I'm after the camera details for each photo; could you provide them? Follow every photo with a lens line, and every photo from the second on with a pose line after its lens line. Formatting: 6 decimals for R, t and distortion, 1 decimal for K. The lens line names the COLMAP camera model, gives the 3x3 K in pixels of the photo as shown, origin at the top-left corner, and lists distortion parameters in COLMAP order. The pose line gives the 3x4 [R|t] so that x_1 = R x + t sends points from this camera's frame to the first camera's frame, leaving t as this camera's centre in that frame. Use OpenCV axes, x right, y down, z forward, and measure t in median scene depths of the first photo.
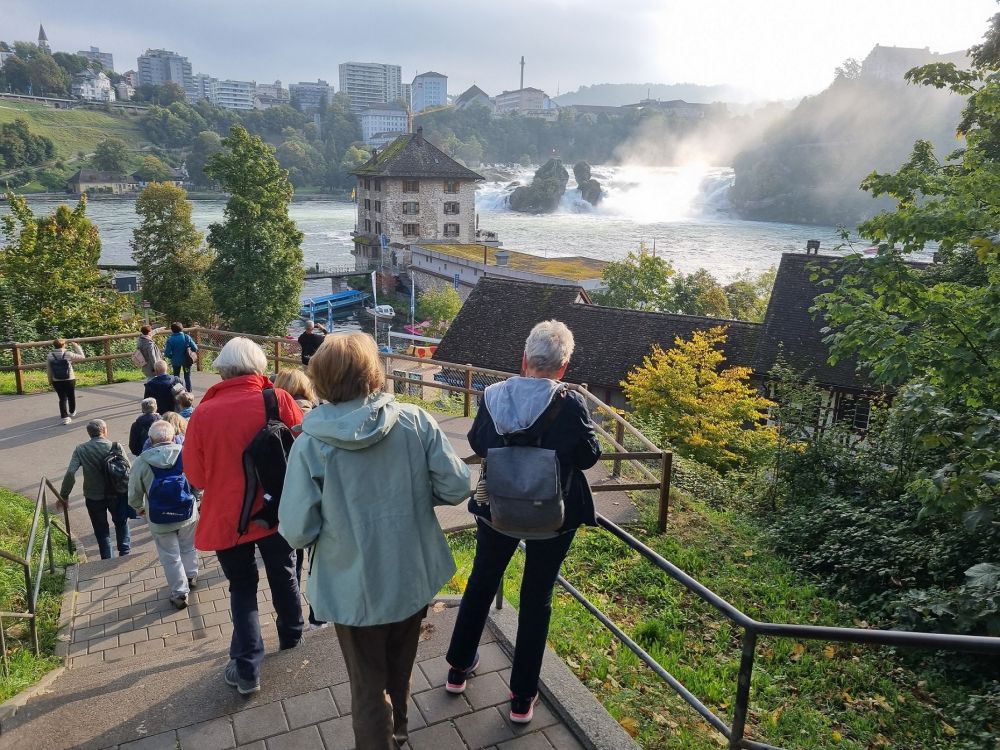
lens RADIAL K [[743.3, 0, 500.0], [0, 743.3, 375.0], [0, 0, 1]] dist [0.002718, -0.000144]
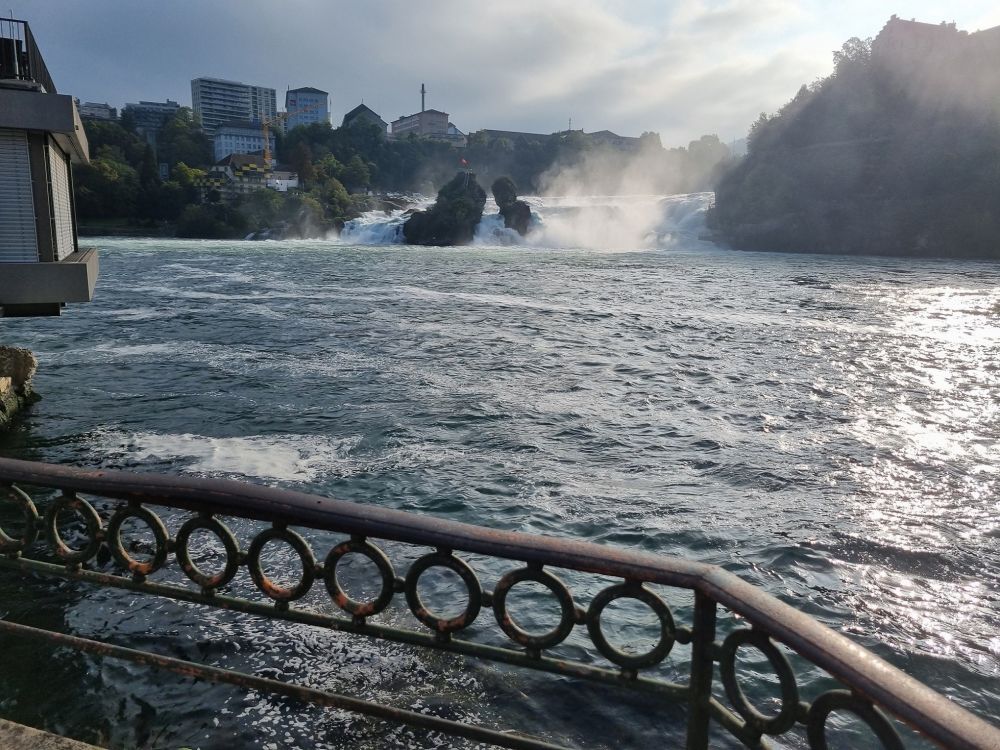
lens RADIAL K [[716.6, 0, 500.0], [0, 716.6, 375.0], [0, 0, 1]] dist [0.004374, 0.001324]
pose [[0.992723, -0.031063, 0.116341, 0.018659], [0.040017, 0.996347, -0.075436, -0.041014], [-0.113573, 0.079543, 0.990340, 0.303912]]
